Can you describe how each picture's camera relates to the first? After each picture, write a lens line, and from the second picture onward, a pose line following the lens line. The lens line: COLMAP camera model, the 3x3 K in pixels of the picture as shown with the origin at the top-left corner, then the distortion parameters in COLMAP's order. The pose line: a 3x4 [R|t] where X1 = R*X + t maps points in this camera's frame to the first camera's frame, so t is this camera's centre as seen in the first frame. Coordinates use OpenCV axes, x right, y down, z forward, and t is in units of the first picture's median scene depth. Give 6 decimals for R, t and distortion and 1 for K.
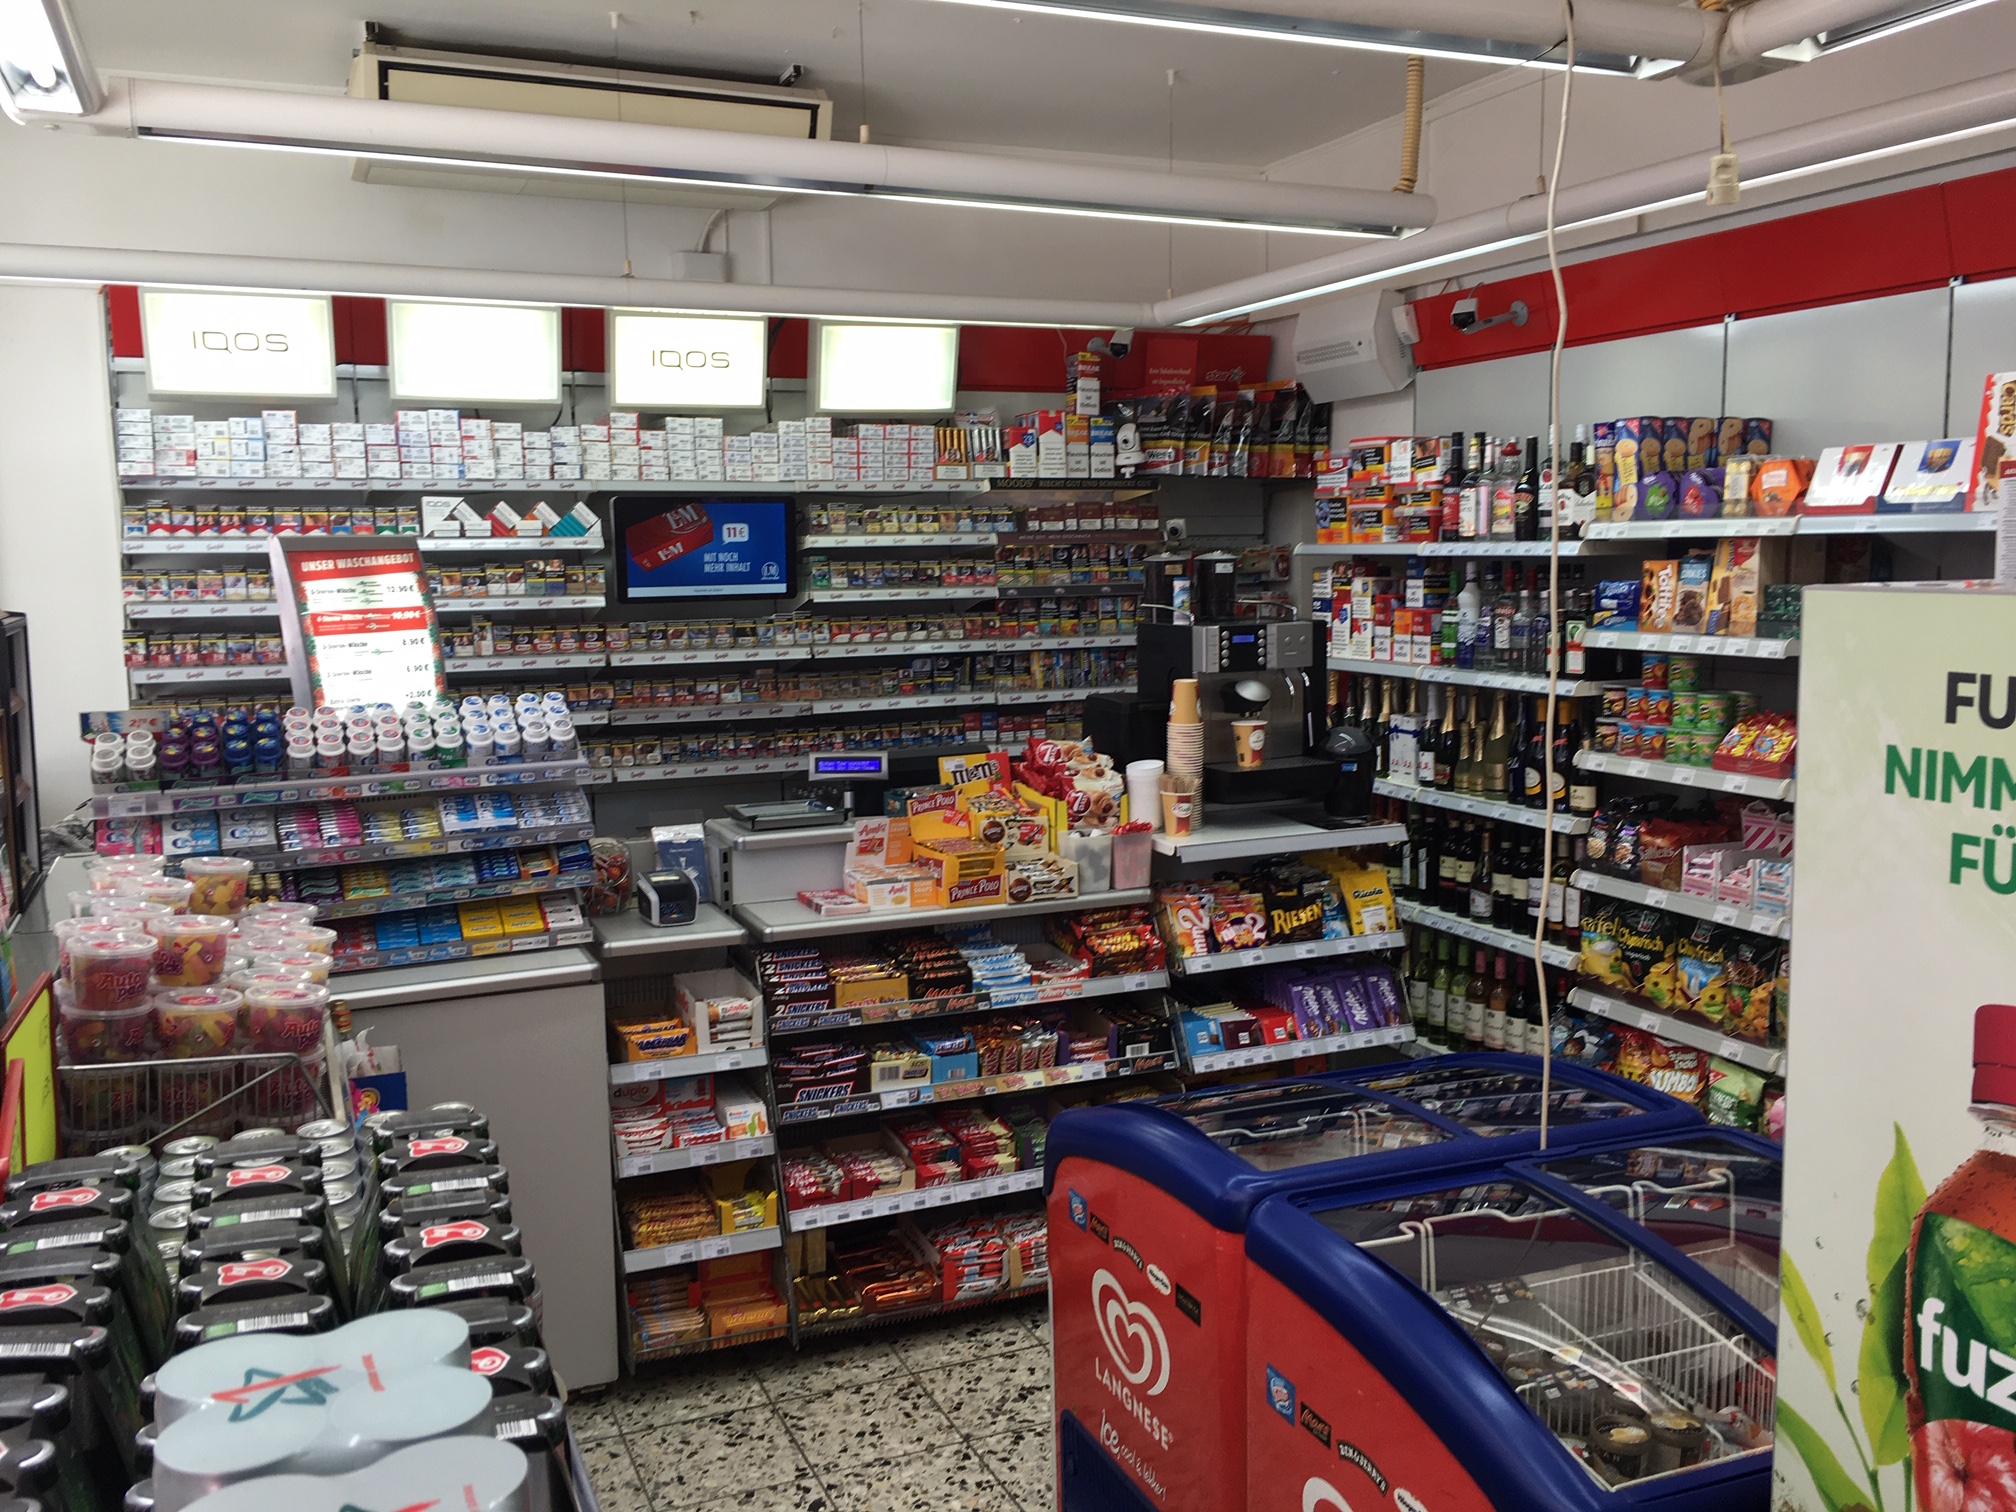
lens RADIAL K [[1729.8, 0, 1008.0], [0, 1729.8, 756.0], [0, 0, 1]] dist [0.059349, -0.063899]
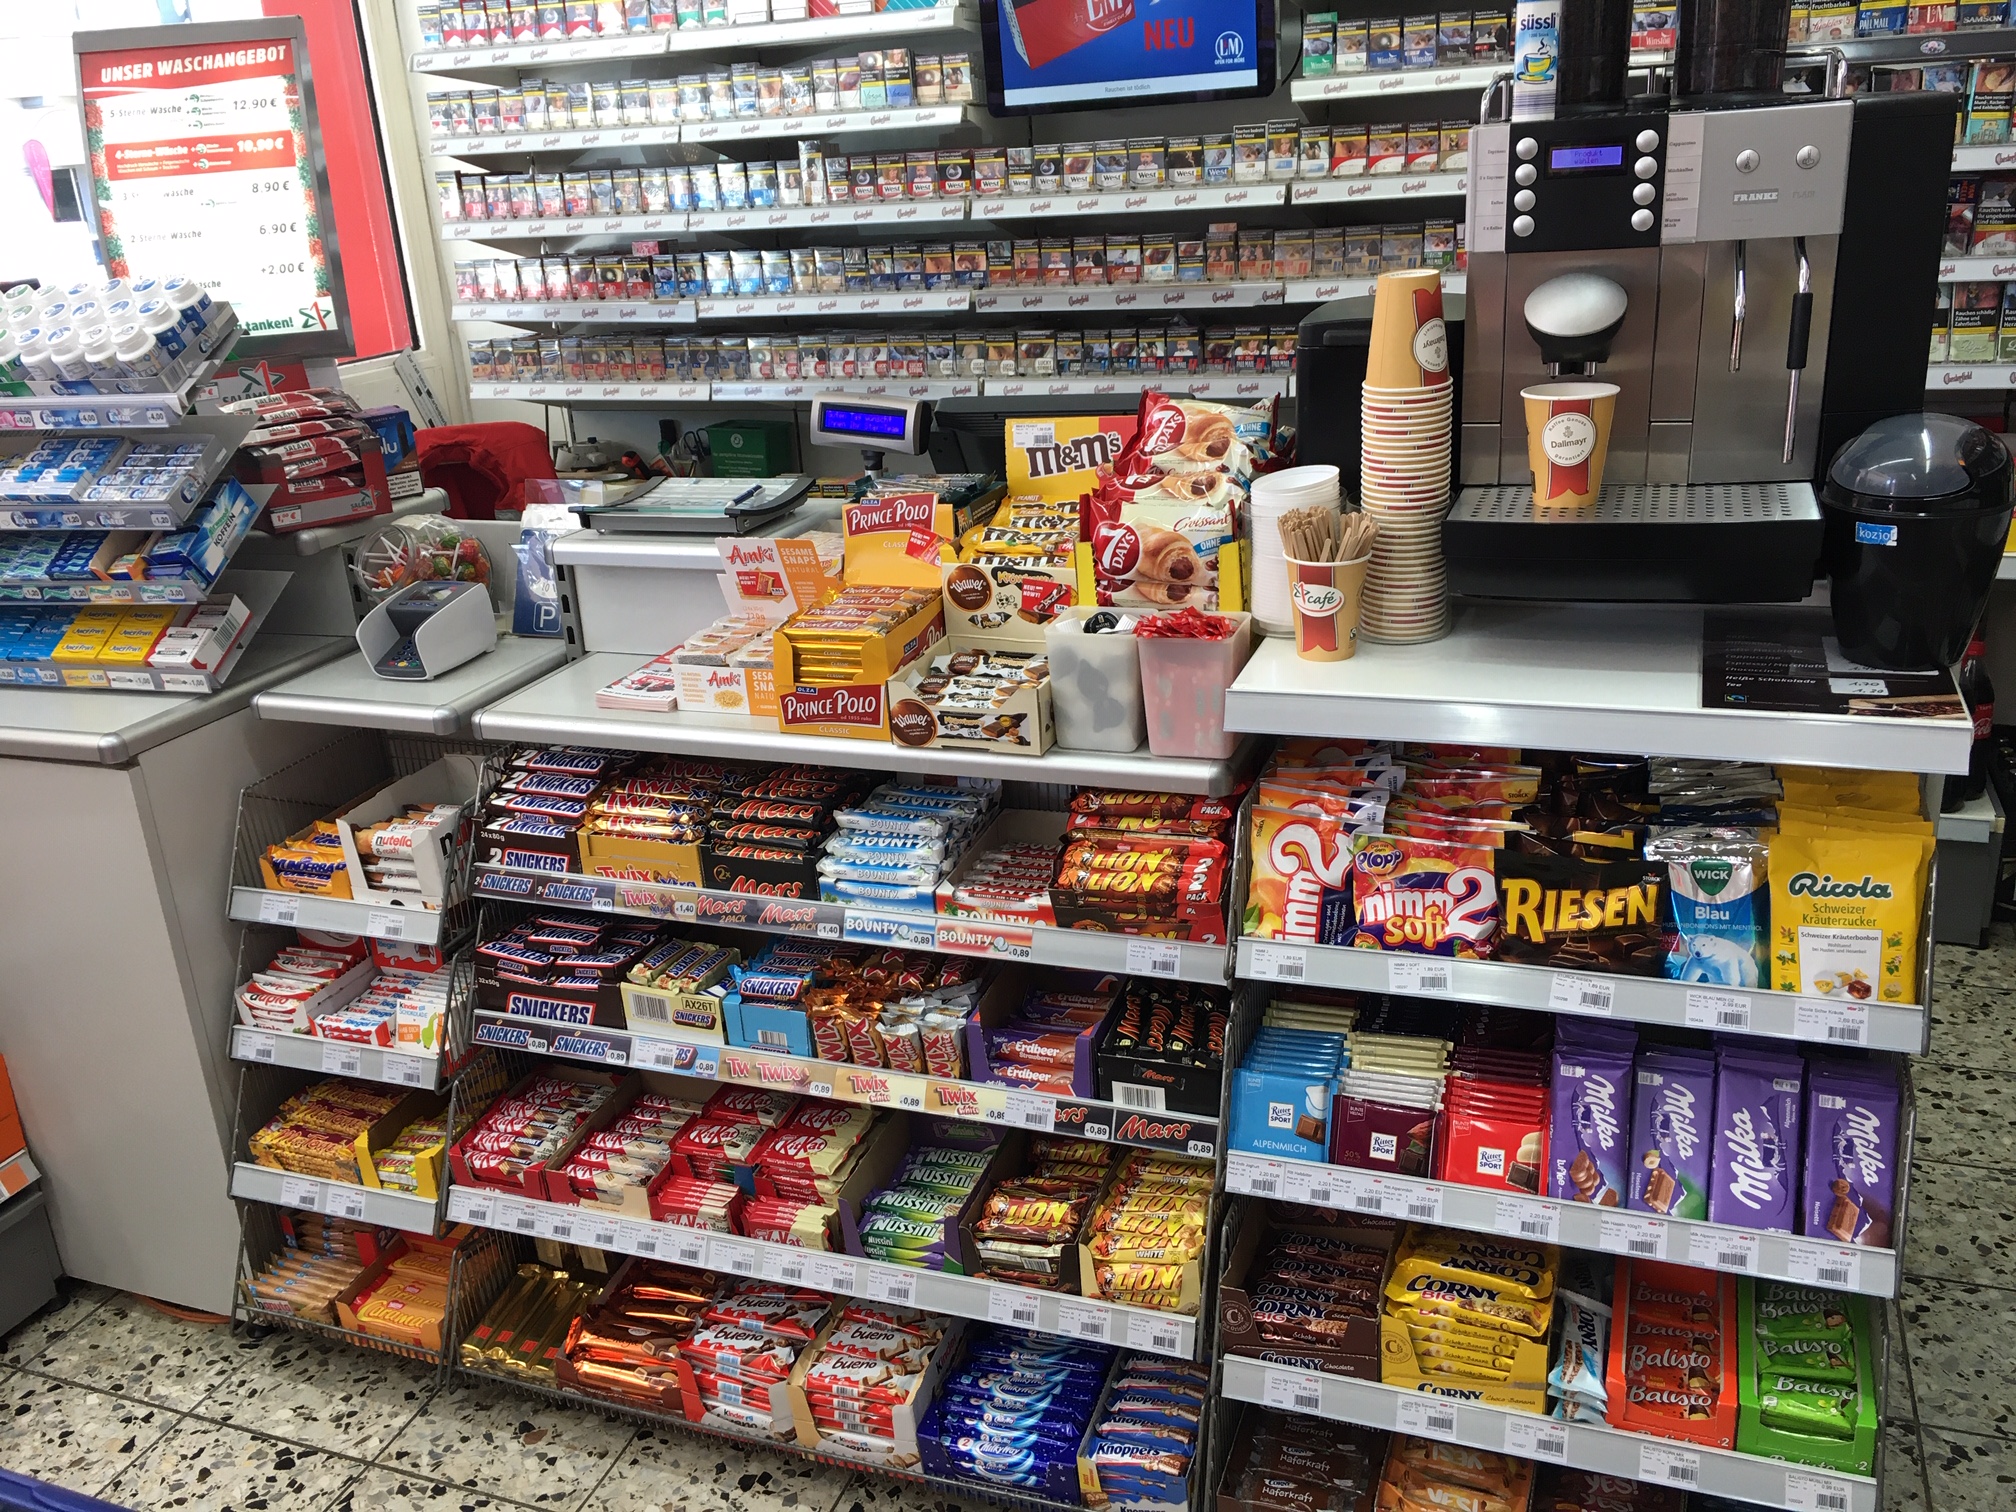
lens RADIAL K [[1729.8, 0, 1008.0], [0, 1729.8, 756.0], [0, 0, 1]] dist [0.059349, -0.063899]
pose [[0.714381, 0.210054, -0.667486, 0.335293], [-0.032107, 0.962717, 0.268599, -0.042290], [0.699020, -0.170451, 0.694491, 0.652609]]
